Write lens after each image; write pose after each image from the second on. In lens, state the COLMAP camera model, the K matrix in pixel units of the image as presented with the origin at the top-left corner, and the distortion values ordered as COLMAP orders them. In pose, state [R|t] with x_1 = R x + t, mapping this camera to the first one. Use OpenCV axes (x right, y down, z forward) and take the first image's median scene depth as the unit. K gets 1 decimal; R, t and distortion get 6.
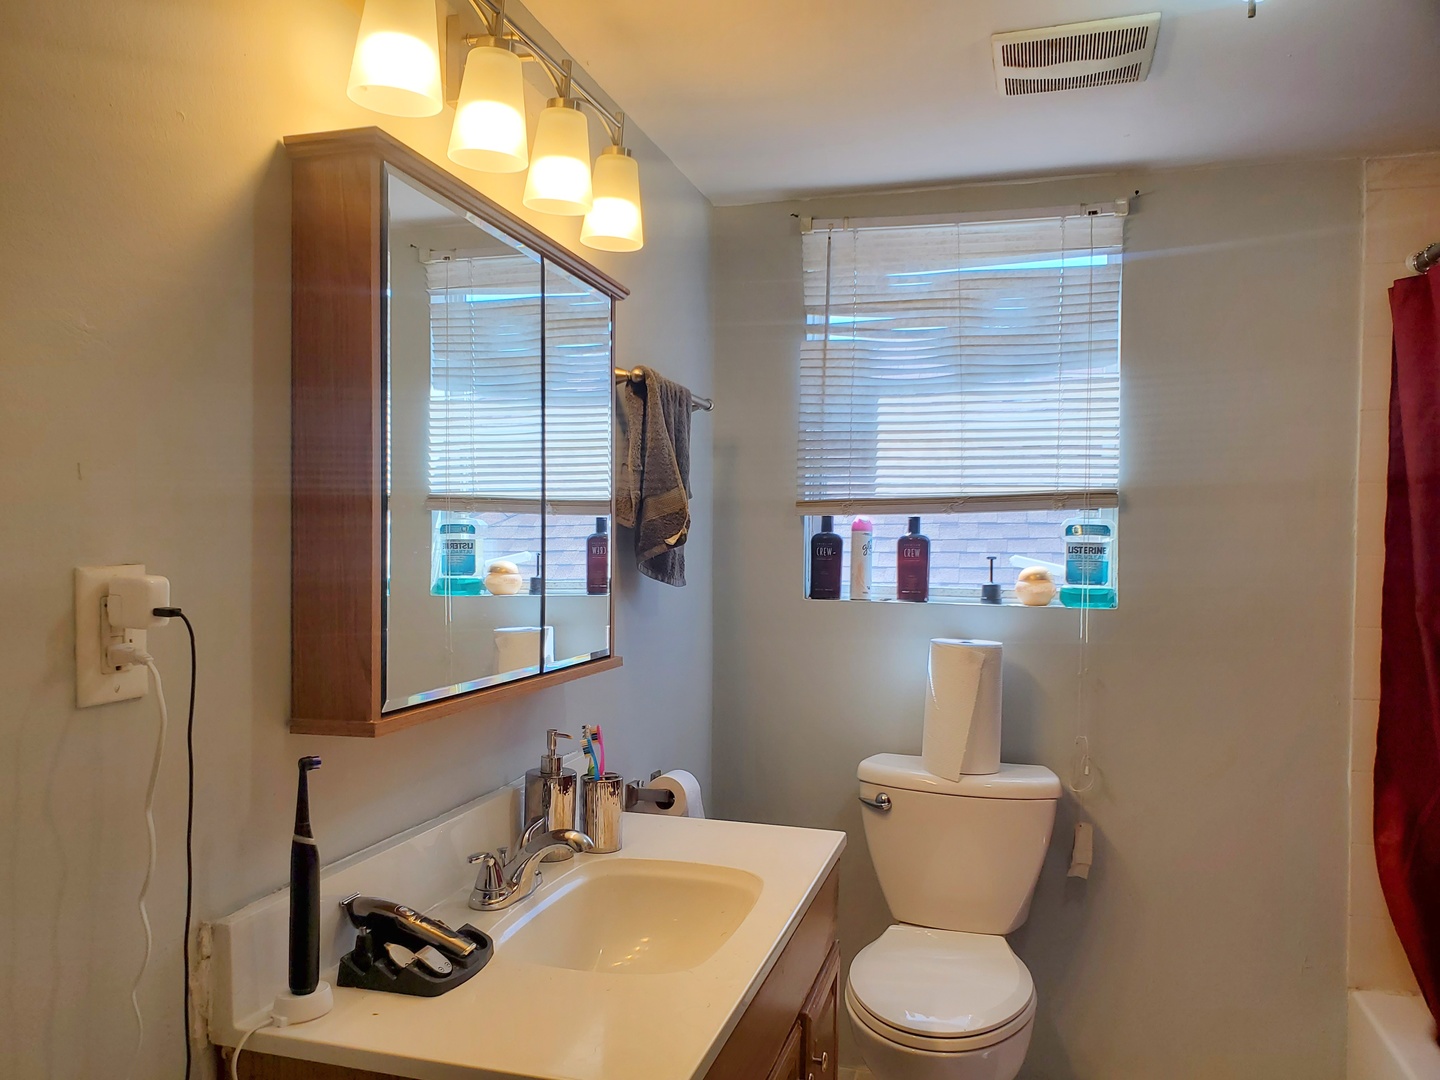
lens RADIAL K [[1109.3, 0, 714.1], [0, 1109.3, 551.3], [0, 0, 1]] dist [0.019519, -0.013498]
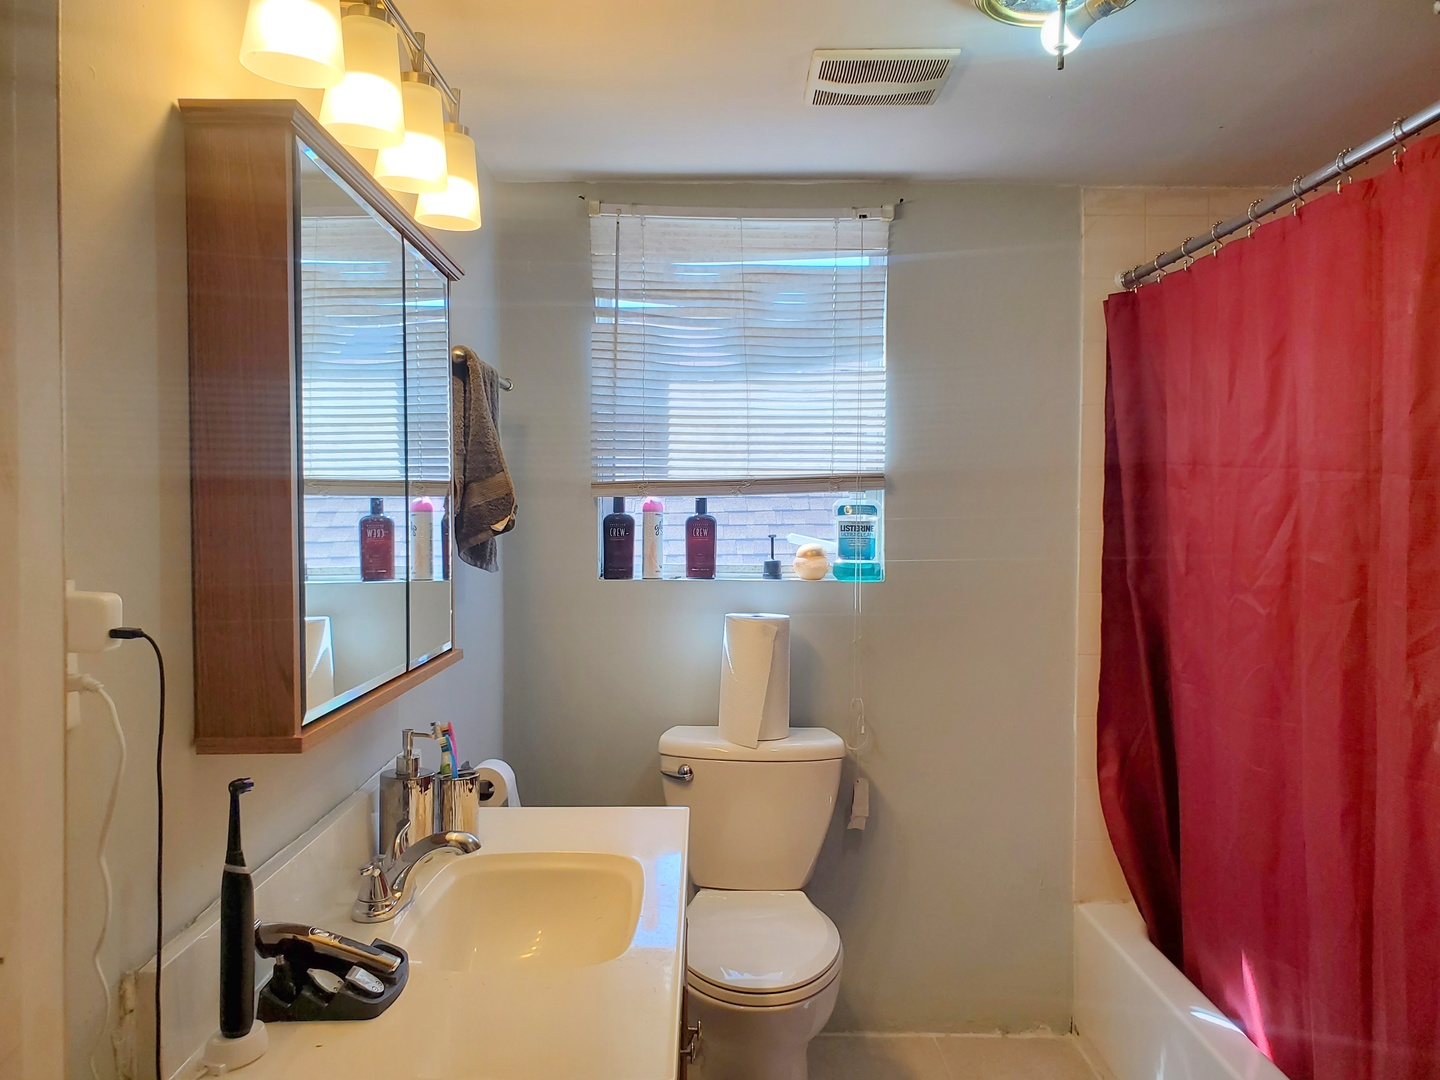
lens RADIAL K [[1109.3, 0, 705.8], [0, 1109.3, 531.4], [0, 0, 1]] dist [0.019519, -0.013498]
pose [[0.959023, -0.013492, 0.283007, -0.127773], [0.010261, 0.999864, 0.012893, -0.014938], [-0.283143, -0.009461, 0.959031, 0.002435]]
